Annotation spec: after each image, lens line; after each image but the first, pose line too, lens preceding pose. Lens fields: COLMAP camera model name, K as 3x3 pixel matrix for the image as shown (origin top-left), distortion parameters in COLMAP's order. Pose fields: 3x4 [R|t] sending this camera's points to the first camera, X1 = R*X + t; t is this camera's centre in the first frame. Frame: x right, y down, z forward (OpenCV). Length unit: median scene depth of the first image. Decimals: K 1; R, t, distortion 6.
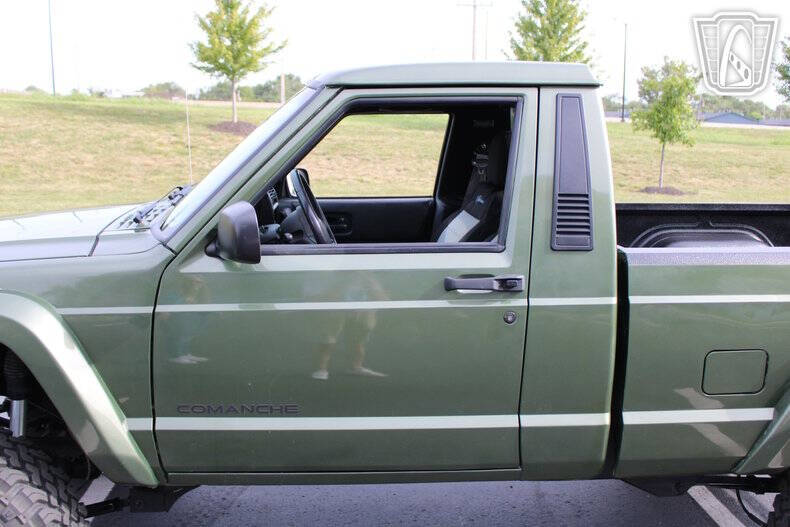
lens RADIAL K [[793.7, 0, 400.4], [0, 793.7, 265.2], [0, 0, 1]] dist [-0.088495, 0.000000]
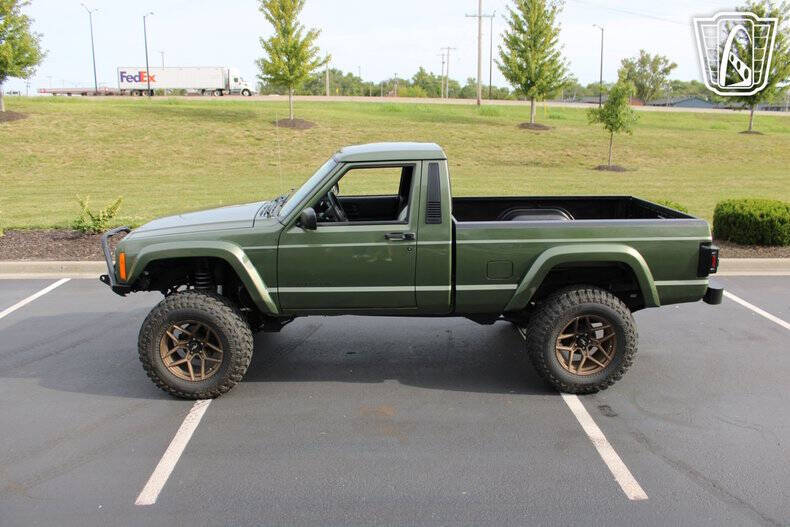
lens RADIAL K [[654.6, 0, 395.7], [0, 654.6, 263.3], [0, 0, 1]] dist [-0.135428, 0.085736]
pose [[0.998874, -0.006084, -0.047044, 0.021587], [0.008853, 0.998225, 0.058891, -0.001721], [0.046602, -0.059241, 0.997155, -0.133488]]
